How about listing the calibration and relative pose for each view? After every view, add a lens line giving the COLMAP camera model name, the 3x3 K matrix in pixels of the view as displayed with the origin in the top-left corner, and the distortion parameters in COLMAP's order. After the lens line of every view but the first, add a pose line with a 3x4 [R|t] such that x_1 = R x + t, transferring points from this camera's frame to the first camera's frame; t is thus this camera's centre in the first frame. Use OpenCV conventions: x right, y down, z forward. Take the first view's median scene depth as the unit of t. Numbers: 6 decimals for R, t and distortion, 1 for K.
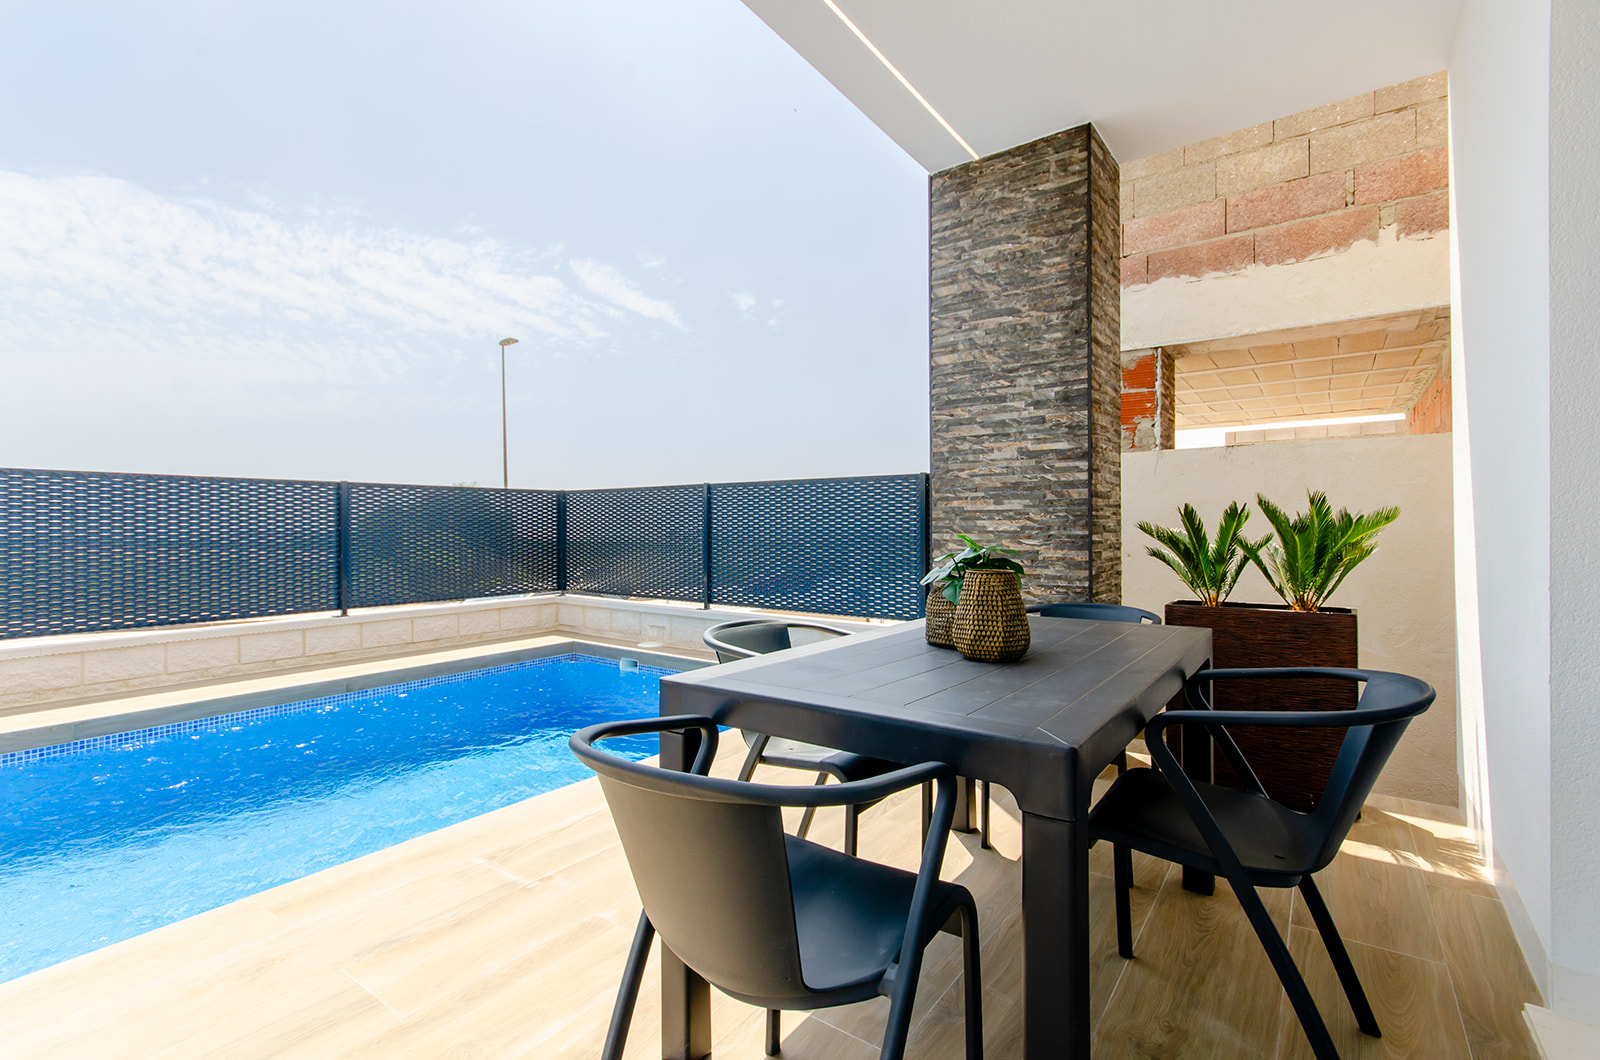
lens RADIAL K [[708.6, 0, 801.6], [0, 708.6, 530.1], [0, 0, 1]] dist [0.006435, -0.000278]
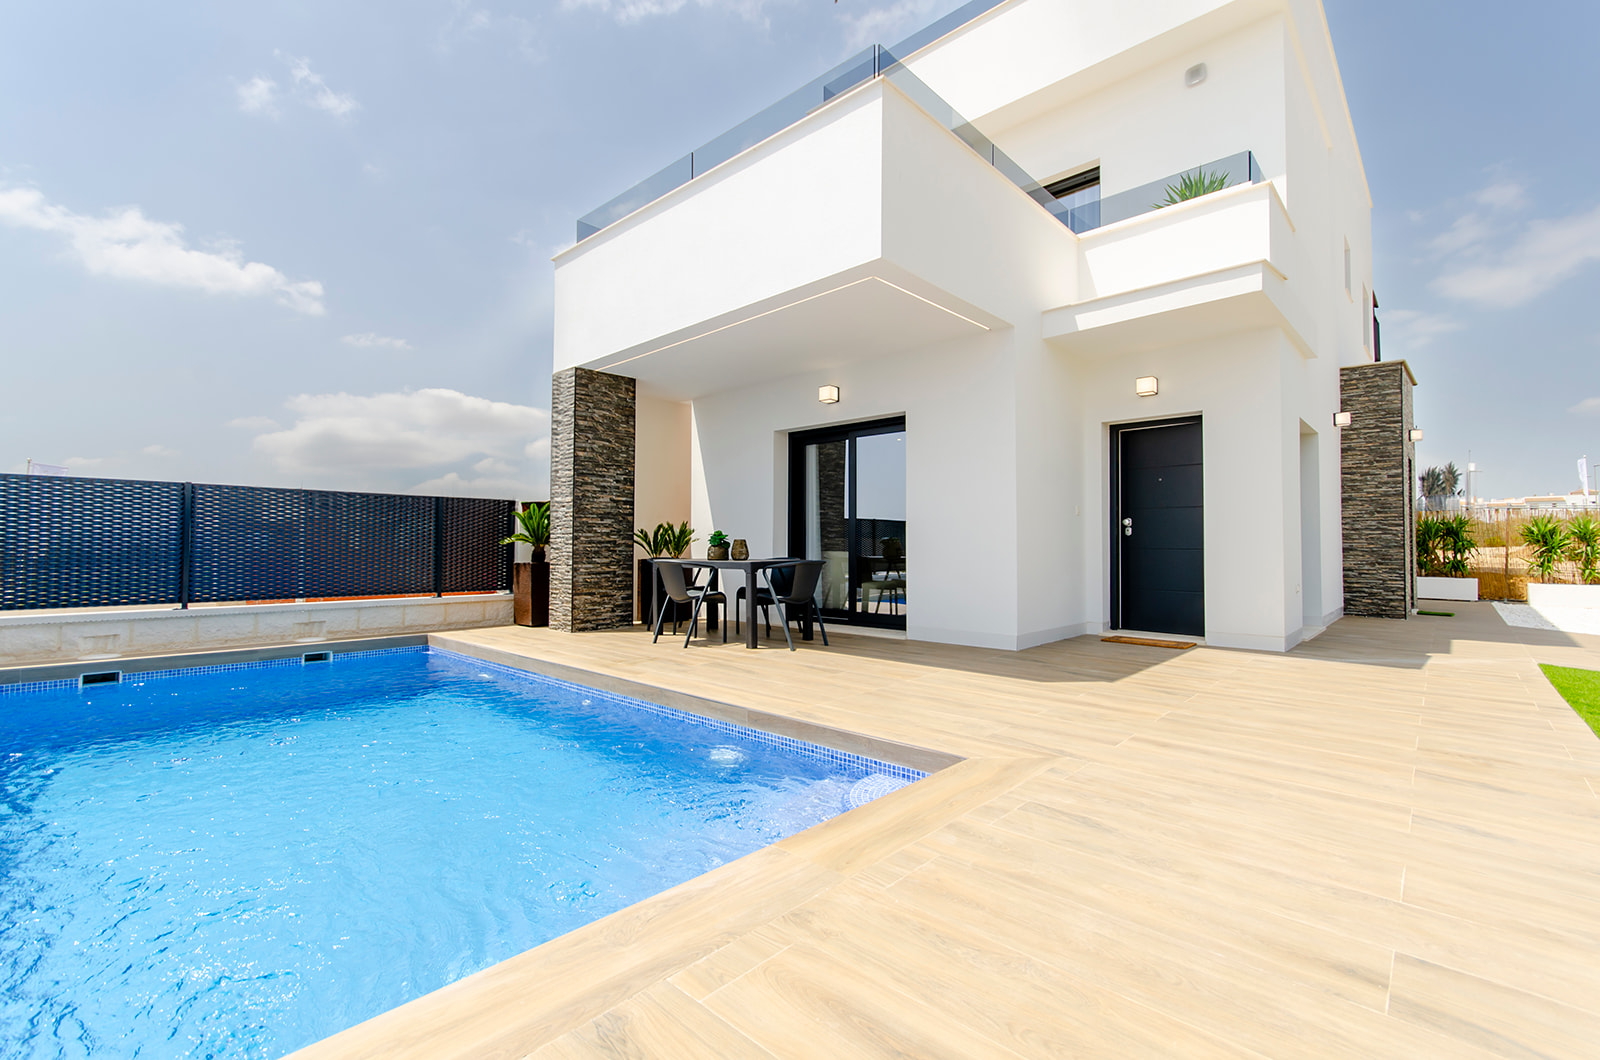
lens RADIAL K [[708.6, 0, 772.4], [0, 708.6, 529.8], [0, 0, 1]] dist [0.006435, -0.000278]
pose [[0.121753, 0.026311, 0.992212, -1.979438], [0.001075, 0.999645, -0.026640, 0.055922], [-0.992560, 0.004310, 0.121681, 0.157504]]
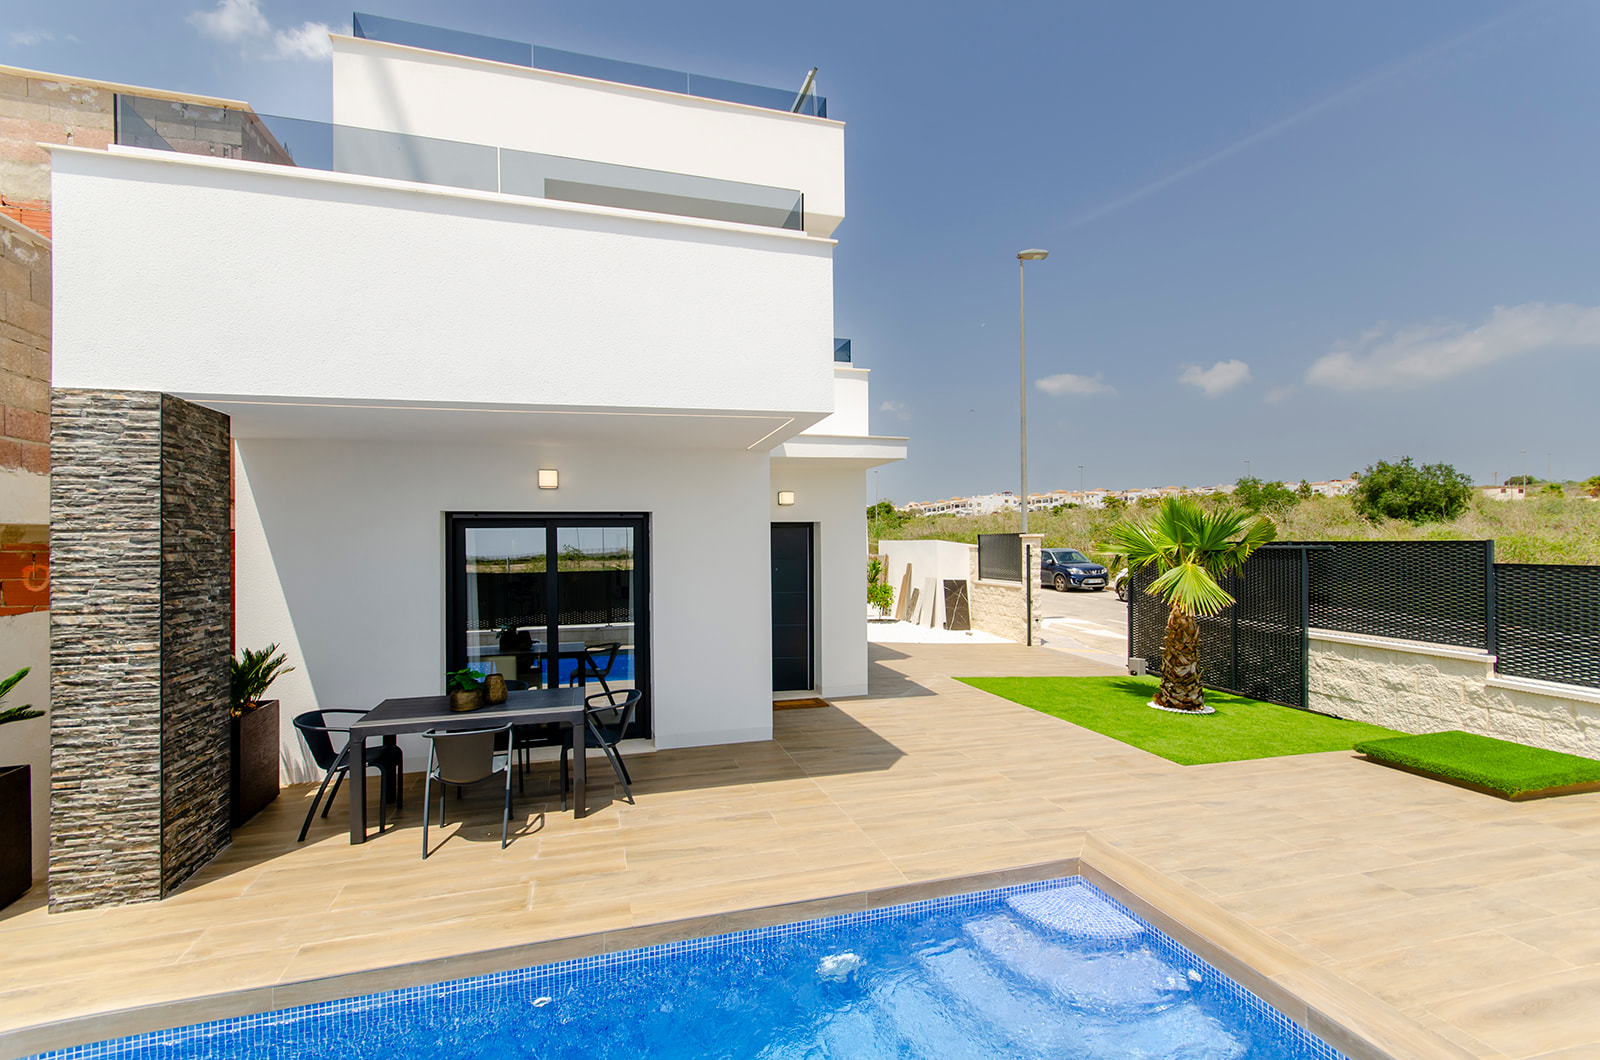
lens RADIAL K [[708.6, 0, 809.4], [0, 708.6, 546.3], [0, 0, 1]] dist [0.006435, -0.000278]
pose [[-0.800236, 0.008990, 0.599618, -1.398433], [0.015490, 0.999864, 0.005683, -0.260337], [-0.599485, 0.013835, -0.800266, 1.368900]]
